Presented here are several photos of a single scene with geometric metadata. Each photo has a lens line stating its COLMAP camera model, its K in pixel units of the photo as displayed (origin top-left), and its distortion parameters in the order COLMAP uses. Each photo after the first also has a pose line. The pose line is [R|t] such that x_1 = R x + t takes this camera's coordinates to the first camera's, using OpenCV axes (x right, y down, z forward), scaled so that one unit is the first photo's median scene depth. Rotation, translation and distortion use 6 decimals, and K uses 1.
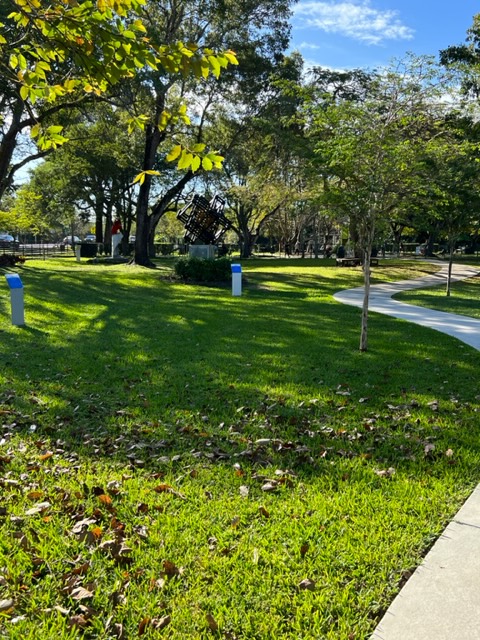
lens RADIAL K [[598.1, 0, 240.0], [0, 598.1, 320.0], [0, 0, 1]] dist [0.135632, -0.319792]
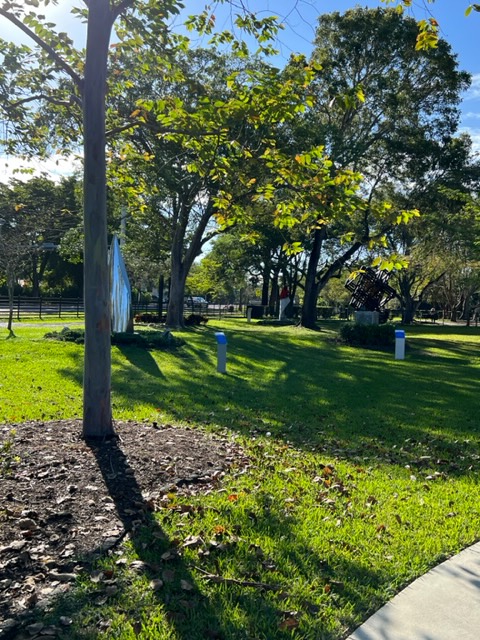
lens RADIAL K [[598.1, 0, 240.0], [0, 598.1, 320.0], [0, 0, 1]] dist [0.135632, -0.319792]
pose [[0.966149, 0.032997, -0.255867, -0.006150], [-0.059201, 0.993677, -0.095396, 0.008098], [0.251101, 0.107315, 0.961994, -0.106532]]
